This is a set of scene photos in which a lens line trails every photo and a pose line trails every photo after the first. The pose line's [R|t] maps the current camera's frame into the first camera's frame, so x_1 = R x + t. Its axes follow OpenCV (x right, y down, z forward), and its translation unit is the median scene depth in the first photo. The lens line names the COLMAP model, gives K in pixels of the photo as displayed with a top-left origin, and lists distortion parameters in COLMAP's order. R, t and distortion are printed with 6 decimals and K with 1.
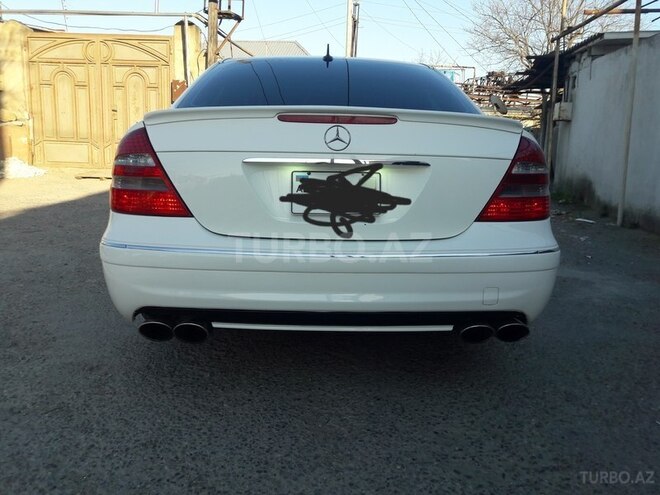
lens RADIAL K [[545.3, 0, 333.2], [0, 545.3, 248.1], [0, 0, 1]] dist [0.002063, -0.014978]
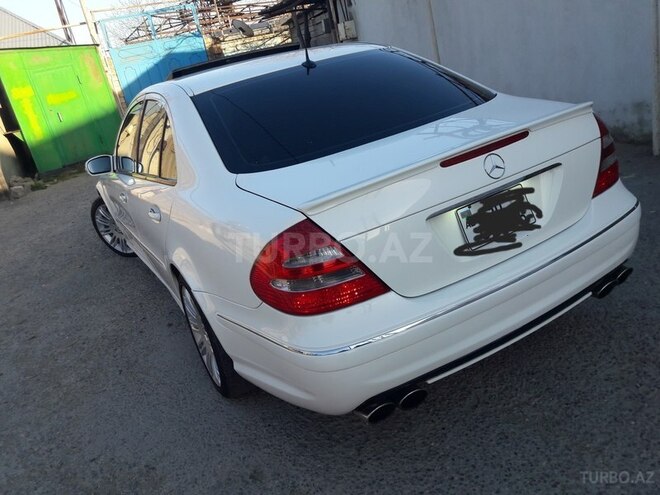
lens RADIAL K [[545.3, 0, 332.1], [0, 545.3, 249.3], [0, 0, 1]] dist [0.002063, -0.014978]
pose [[0.866867, -0.354782, 0.350246, -0.628466], [0.307713, 0.933517, 0.184008, -0.318639], [-0.392243, -0.051735, 0.918406, 0.164242]]
